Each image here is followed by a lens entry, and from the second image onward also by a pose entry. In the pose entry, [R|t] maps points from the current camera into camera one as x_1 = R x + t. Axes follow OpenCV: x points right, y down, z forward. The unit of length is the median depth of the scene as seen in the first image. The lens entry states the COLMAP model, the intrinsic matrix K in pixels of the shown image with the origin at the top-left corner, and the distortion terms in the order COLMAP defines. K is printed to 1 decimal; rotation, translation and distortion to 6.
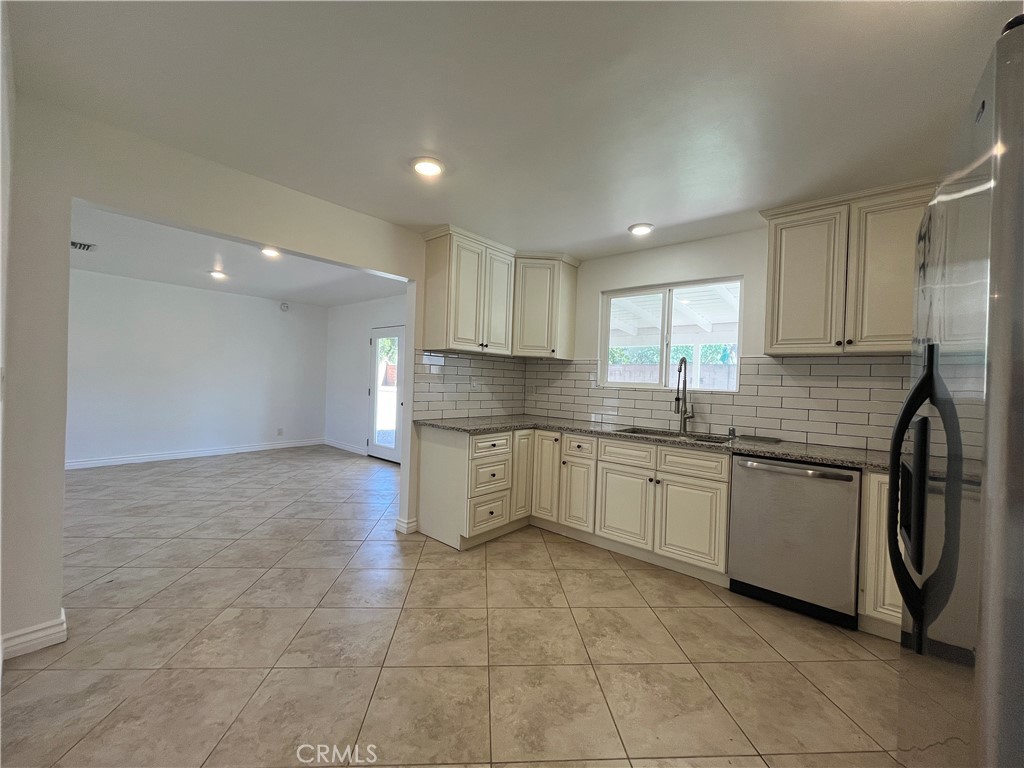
lens RADIAL K [[412.2, 0, 510.9], [0, 412.2, 383.2], [0, 0, 1]] dist [0.000306, -0.000218]
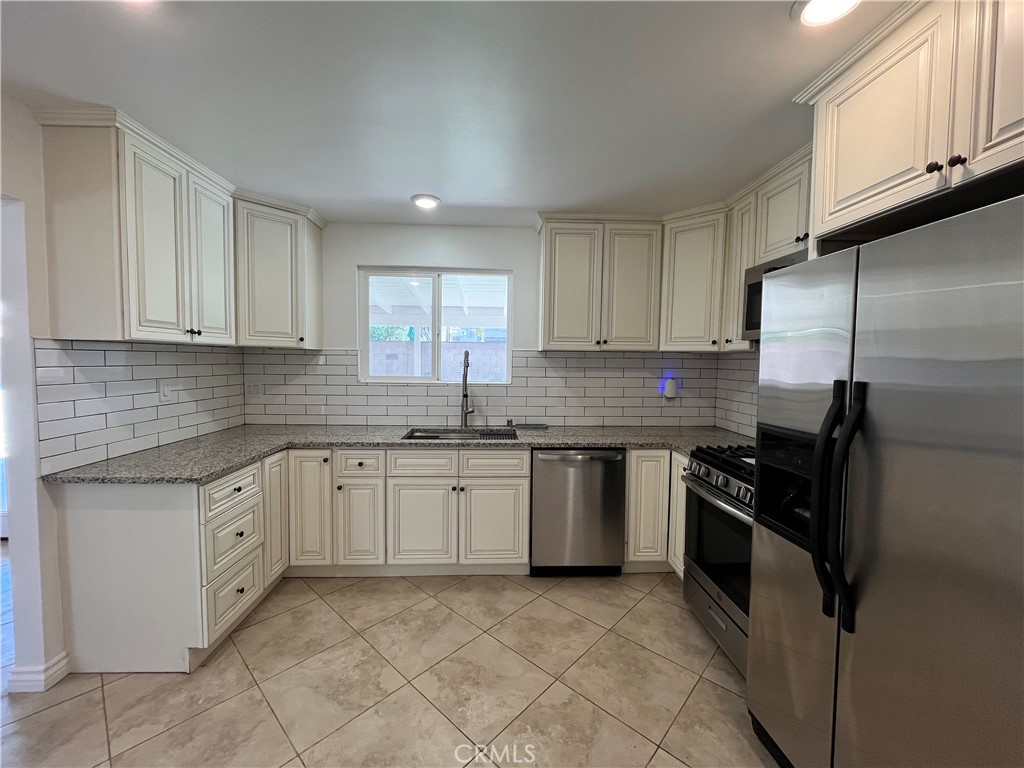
lens RADIAL K [[412.2, 0, 506.6], [0, 412.2, 381.7], [0, 0, 1]] dist [0.000306, -0.000218]
pose [[0.732430, -0.064163, 0.677813, -0.163143], [0.018718, 0.997071, 0.074158, -0.060821], [-0.680585, -0.041628, 0.731485, 0.243002]]
